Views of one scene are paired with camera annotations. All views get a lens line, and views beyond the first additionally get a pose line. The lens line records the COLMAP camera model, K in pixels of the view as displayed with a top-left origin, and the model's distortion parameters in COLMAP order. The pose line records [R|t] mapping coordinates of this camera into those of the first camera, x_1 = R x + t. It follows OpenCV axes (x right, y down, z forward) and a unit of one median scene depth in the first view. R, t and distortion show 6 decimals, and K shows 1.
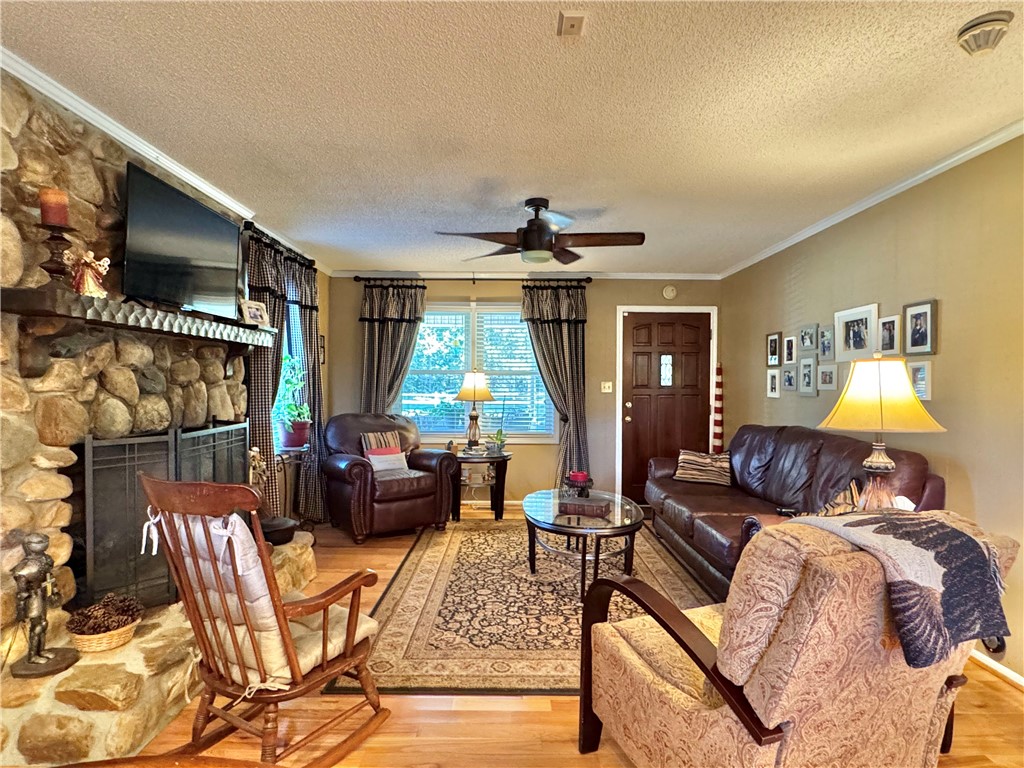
lens RADIAL K [[566.8, 0, 512.0], [0, 566.8, 384.0], [0, 0, 1]] dist [0.000047, -0.000165]
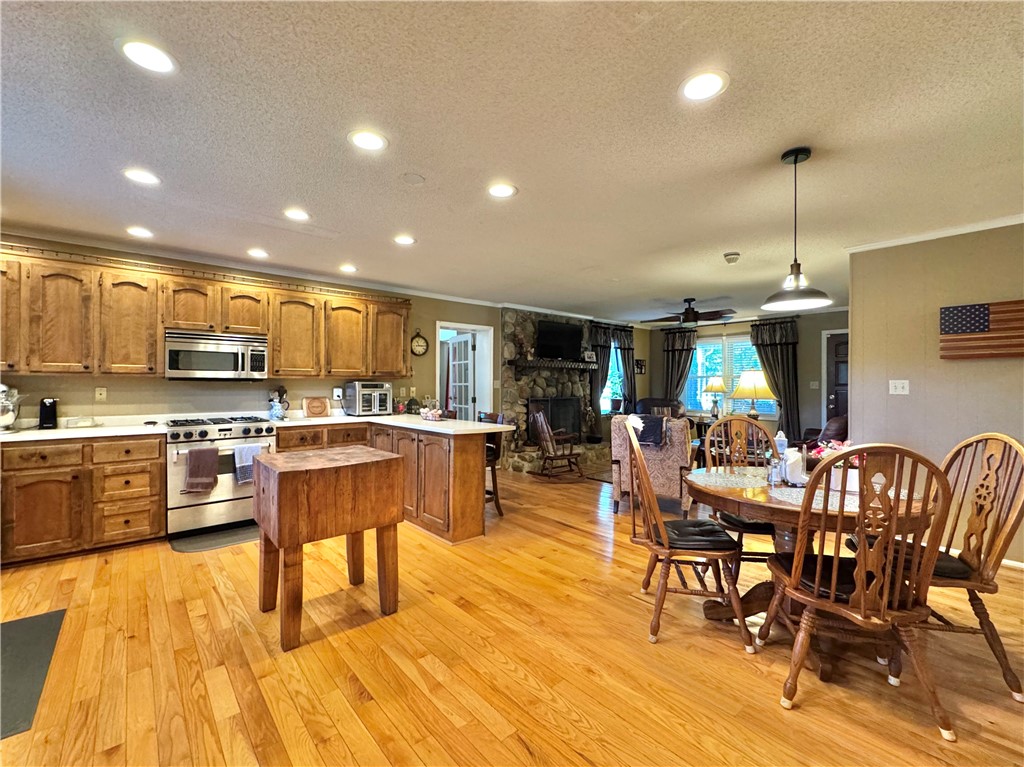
lens RADIAL K [[443.3, 0, 512.0], [0, 443.3, 383.5], [0, 0, 1]] dist [-0.001526, -0.000315]
pose [[0.651455, -0.003242, -0.758680, 0.949551], [-0.001440, 0.999984, -0.005510, 0.014621], [0.758686, 0.004682, 0.651440, -0.673488]]
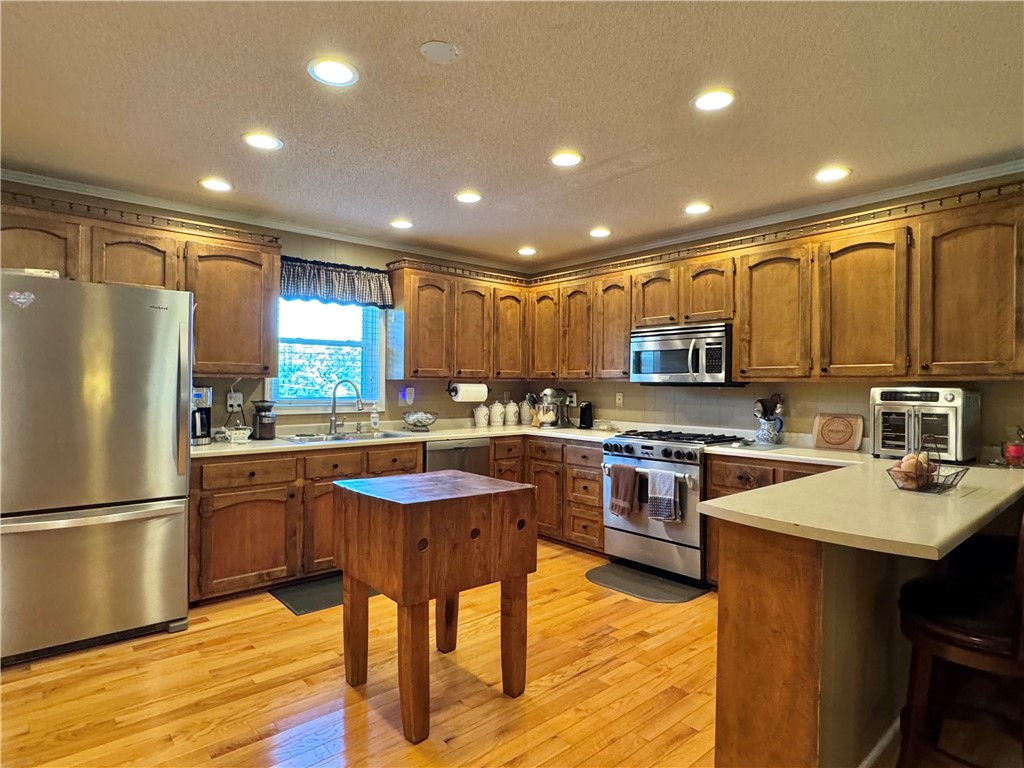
lens RADIAL K [[566.8, 0, 512.0], [0, 566.8, 384.0], [0, 0, 1]] dist [0.000047, -0.000165]
pose [[-0.757054, -0.009557, -0.653282, 0.588355], [-0.010195, 0.999944, -0.002814, 0.004711], [0.653273, 0.004530, -0.757109, 0.181349]]
